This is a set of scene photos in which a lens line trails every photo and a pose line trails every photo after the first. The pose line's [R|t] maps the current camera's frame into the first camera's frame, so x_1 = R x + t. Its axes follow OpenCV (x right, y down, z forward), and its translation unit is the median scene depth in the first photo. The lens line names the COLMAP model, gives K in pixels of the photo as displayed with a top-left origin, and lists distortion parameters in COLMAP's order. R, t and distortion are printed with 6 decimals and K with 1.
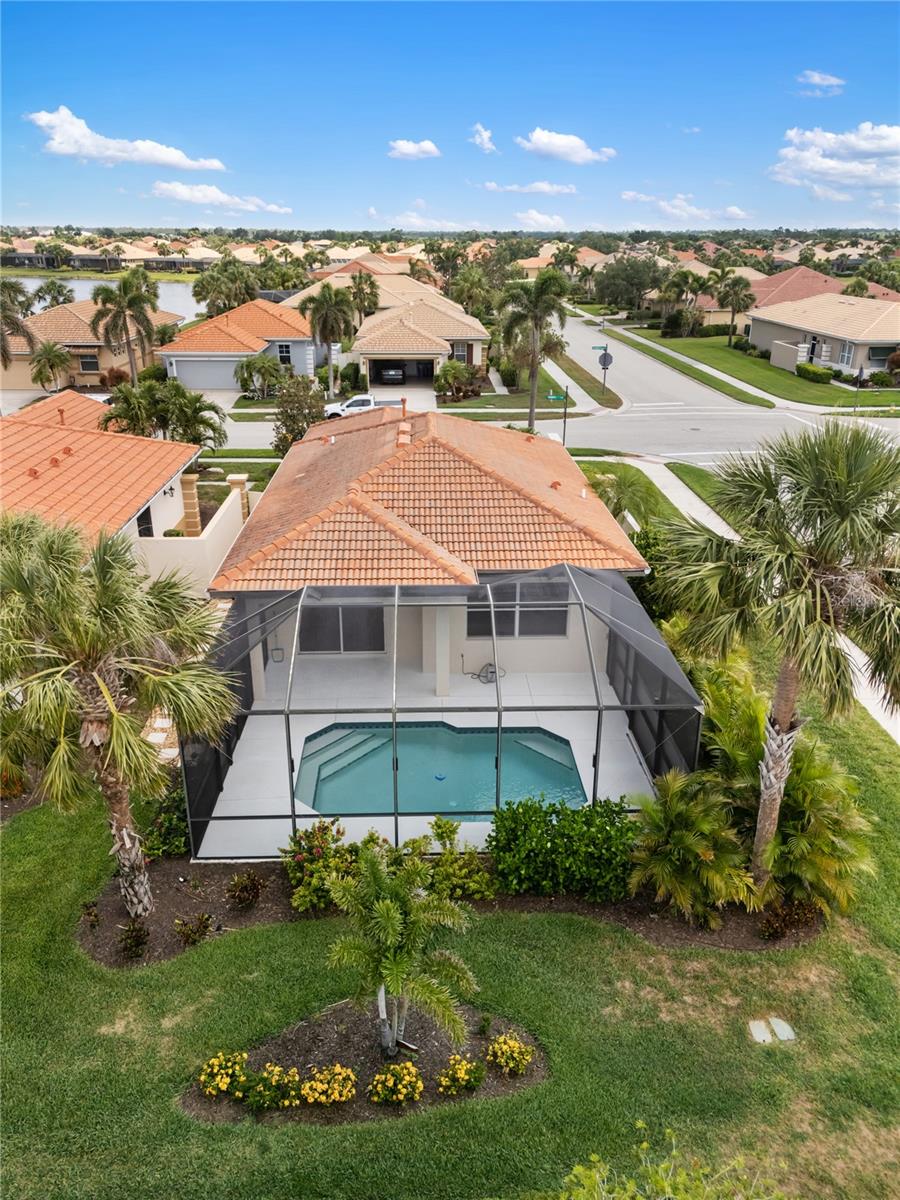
lens RADIAL K [[875.7, 0, 450.0], [0, 875.7, 600.0], [0, 0, 1]] dist [0.026733, -0.002335]
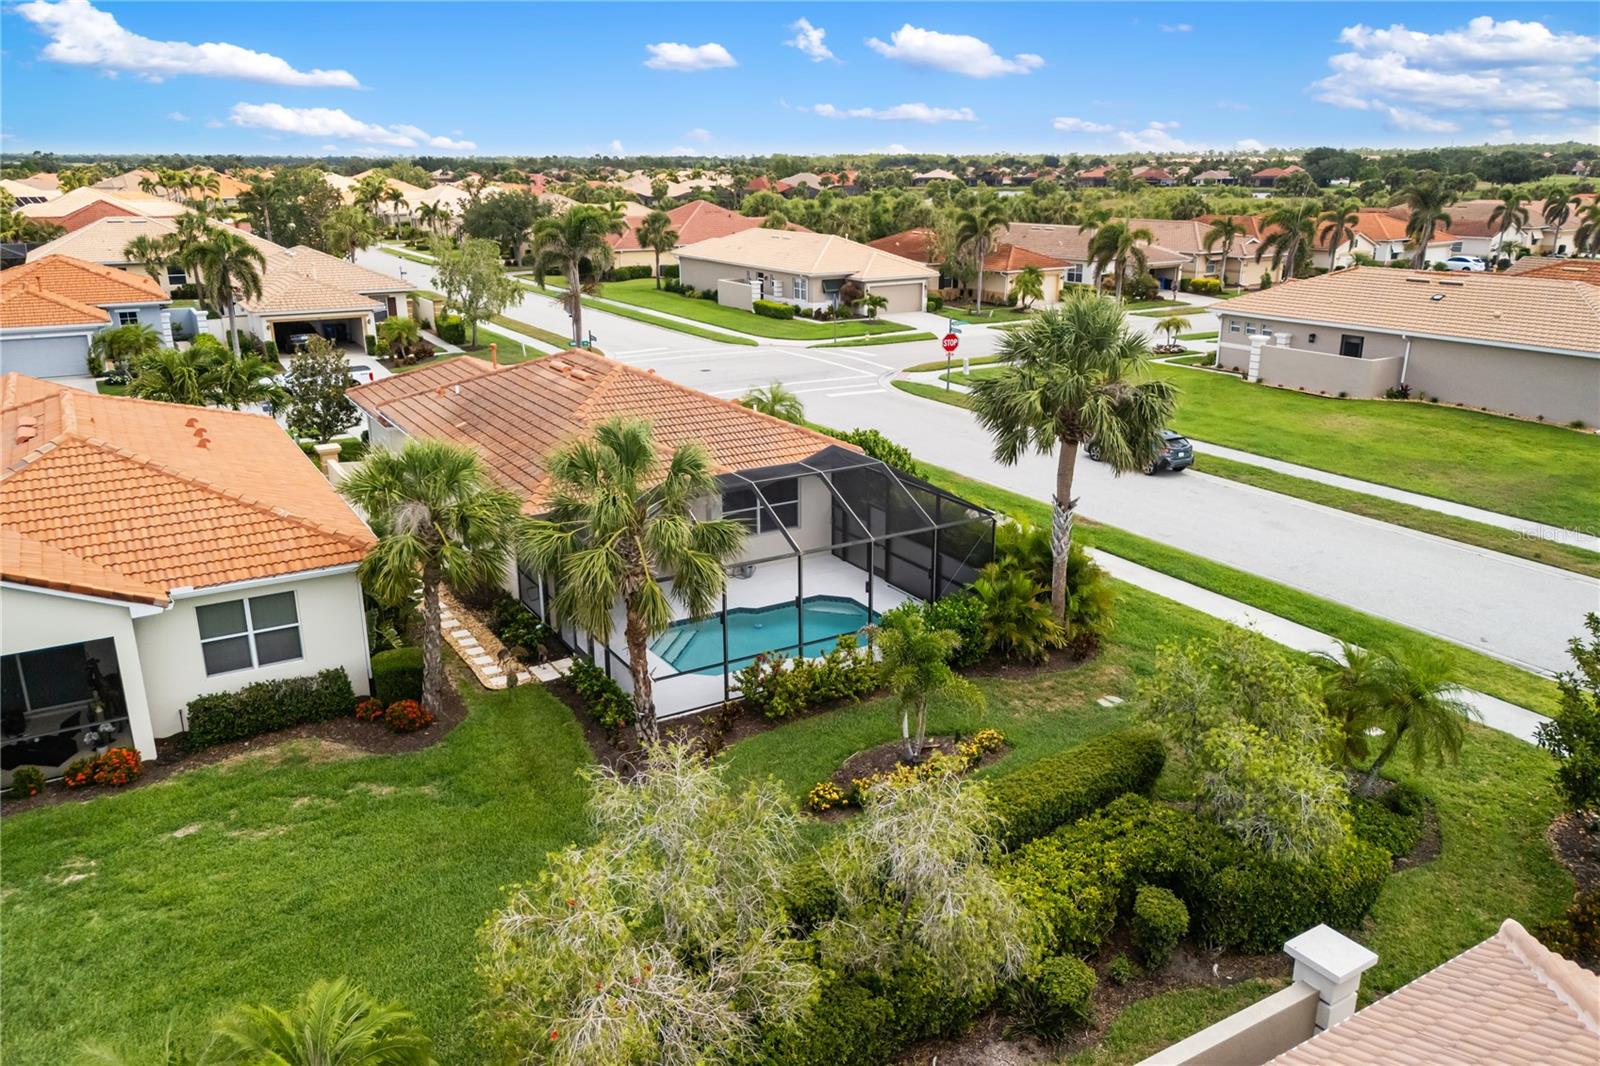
lens RADIAL K [[1186.2, 0, 800.0], [0, 1186.2, 533.0], [0, 0, 1]] dist [0.021445, 0.006069]
pose [[0.874876, -0.146512, 0.461656, -0.184114], [0.187763, 0.981209, -0.044428, 0.038509], [-0.446472, 0.125551, 0.885946, -0.107642]]
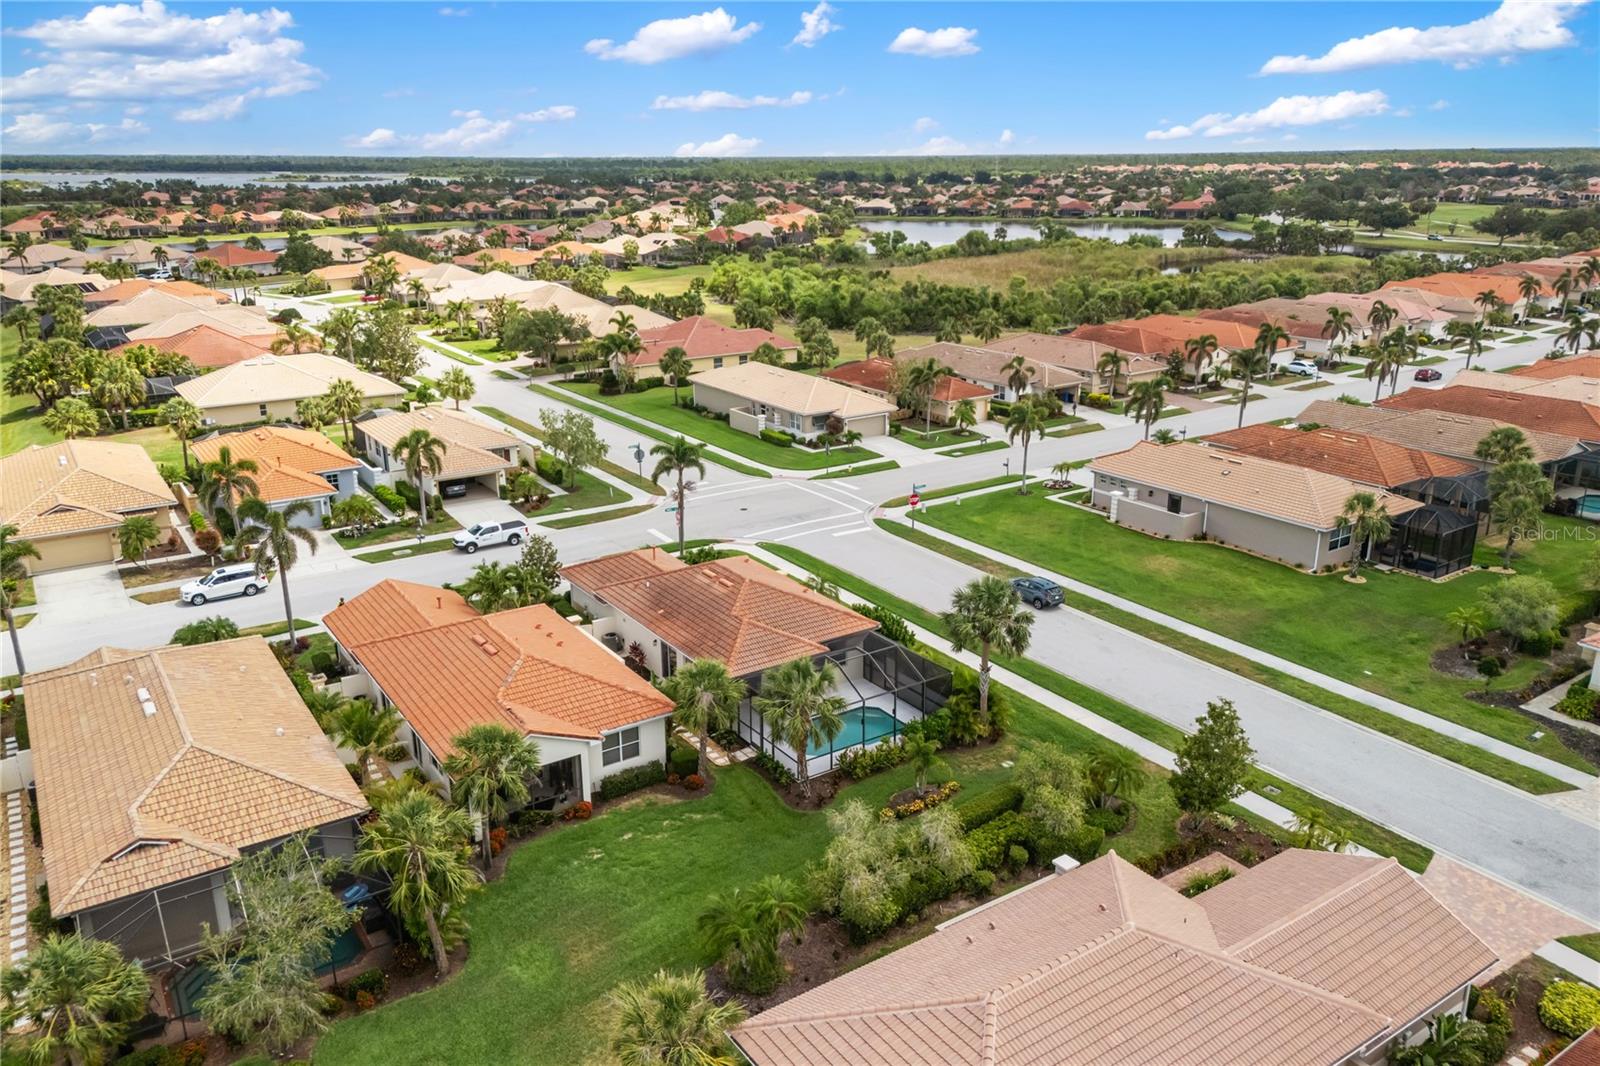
lens RADIAL K [[1184.0, 0, 800.0], [0, 1184.0, 533.0], [0, 0, 1]] dist [0.072431, -0.102135]
pose [[0.847917, -0.164445, 0.503979, -0.437025], [0.207172, 0.977860, -0.029488, -0.067709], [-0.487972, 0.129414, 0.863212, -0.465192]]
